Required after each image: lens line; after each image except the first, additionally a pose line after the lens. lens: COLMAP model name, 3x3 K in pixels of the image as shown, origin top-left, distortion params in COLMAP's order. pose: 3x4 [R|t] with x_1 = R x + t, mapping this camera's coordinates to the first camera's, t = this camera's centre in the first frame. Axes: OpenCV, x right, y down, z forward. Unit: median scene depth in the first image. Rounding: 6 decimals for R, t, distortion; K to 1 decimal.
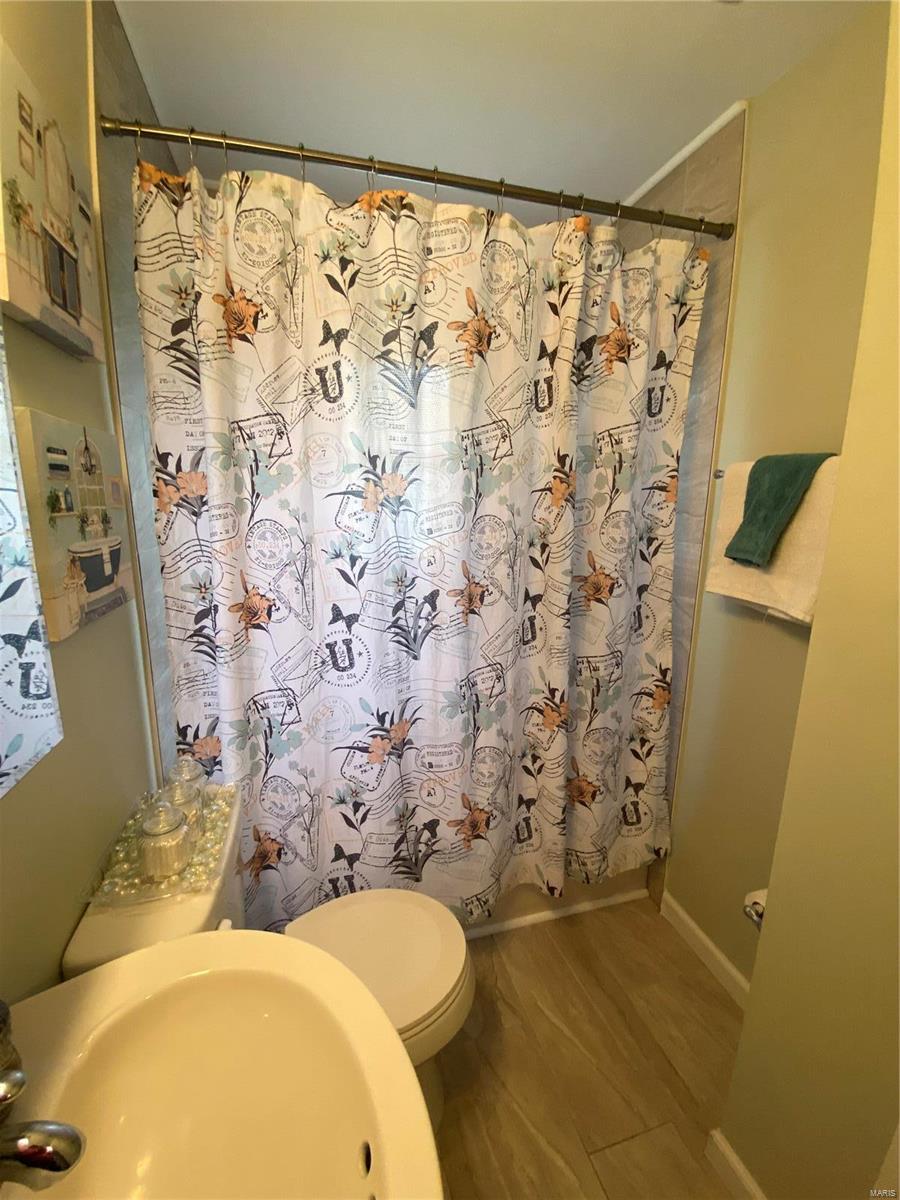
lens RADIAL K [[474.6, 0, 450.1], [0, 474.6, 603.1], [0, 0, 1]] dist [-0.004303, -0.006971]
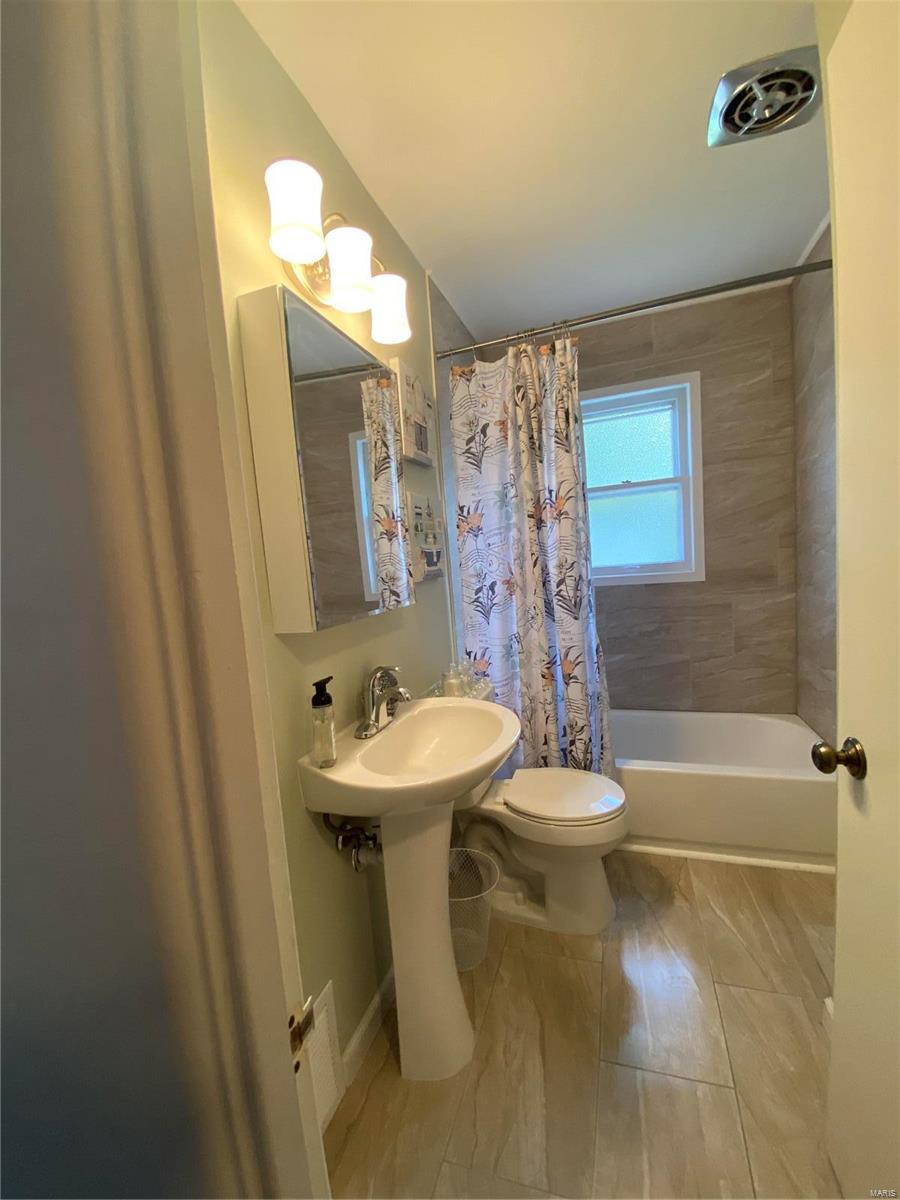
lens RADIAL K [[474.6, 0, 455.4], [0, 474.6, 601.3], [0, 0, 1]] dist [-0.004303, -0.006971]
pose [[0.816583, -0.034771, -0.576179, 0.494507], [-0.021734, 0.995624, -0.090885, 0.257143], [0.576818, 0.086738, 0.812255, -0.578049]]
